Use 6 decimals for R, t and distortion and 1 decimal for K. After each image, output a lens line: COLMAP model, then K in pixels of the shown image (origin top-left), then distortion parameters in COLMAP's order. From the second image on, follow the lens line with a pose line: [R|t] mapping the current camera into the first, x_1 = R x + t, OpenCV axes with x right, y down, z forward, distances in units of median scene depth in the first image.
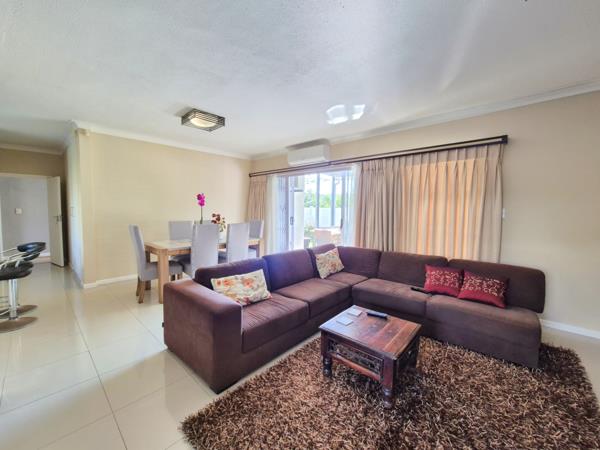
lens RADIAL K [[243.2, 0, 300.0], [0, 243.2, 225.0], [0, 0, 1]] dist [-0.000140, 0.000004]
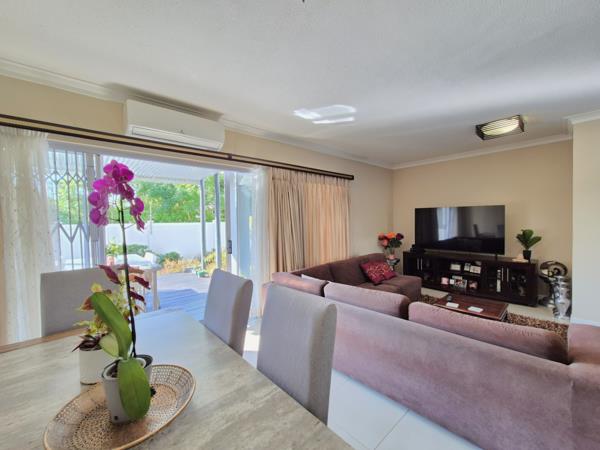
lens RADIAL K [[243.2, 0, 300.0], [0, 243.2, 225.0], [0, 0, 1]] dist [-0.000140, 0.000004]
pose [[0.132012, -0.045016, 0.990225, -0.623803], [0.075335, 0.996535, 0.035260, -0.098237], [-0.988381, 0.069944, 0.134946, 0.910454]]
